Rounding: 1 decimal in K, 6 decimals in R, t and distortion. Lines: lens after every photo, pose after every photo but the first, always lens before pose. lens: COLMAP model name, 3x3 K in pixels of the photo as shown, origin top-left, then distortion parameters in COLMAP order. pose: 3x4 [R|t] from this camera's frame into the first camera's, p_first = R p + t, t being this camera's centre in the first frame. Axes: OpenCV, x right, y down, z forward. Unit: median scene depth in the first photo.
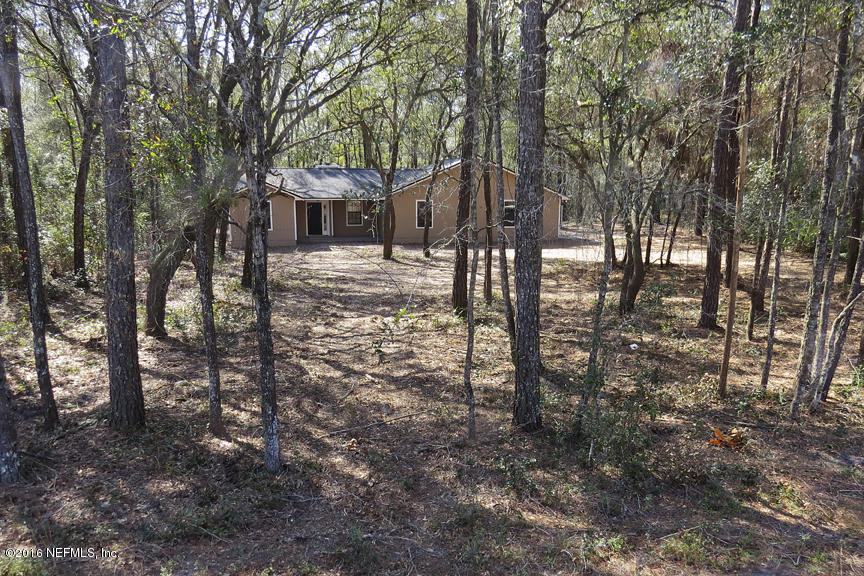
lens RADIAL K [[624.0, 0, 432.0], [0, 624.0, 288.0], [0, 0, 1]] dist [0.000209, -0.000001]
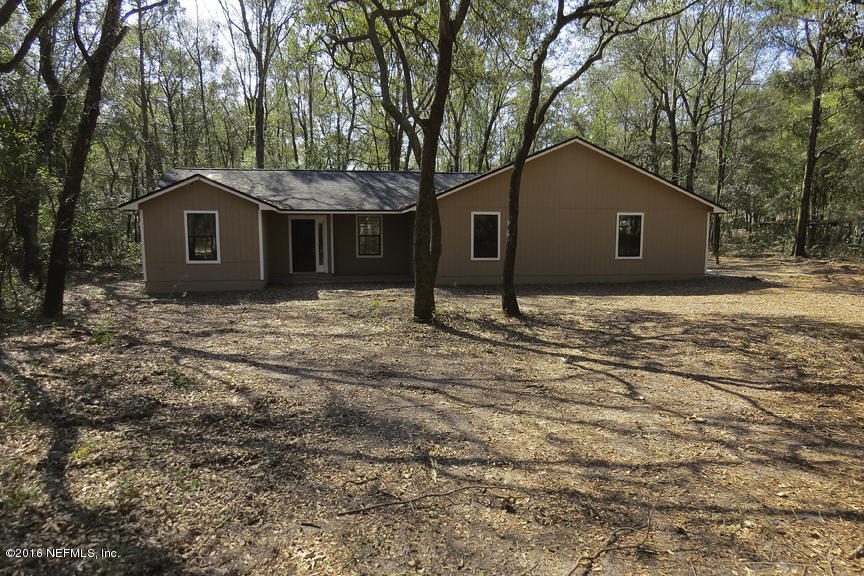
lens RADIAL K [[624.0, 0, 432.0], [0, 624.0, 288.0], [0, 0, 1]] dist [0.000209, -0.000001]
pose [[0.999371, -0.002467, -0.035369, -0.041349], [0.000058, 0.997688, -0.067966, -0.032907], [0.035455, 0.067921, 0.997061, 0.466328]]
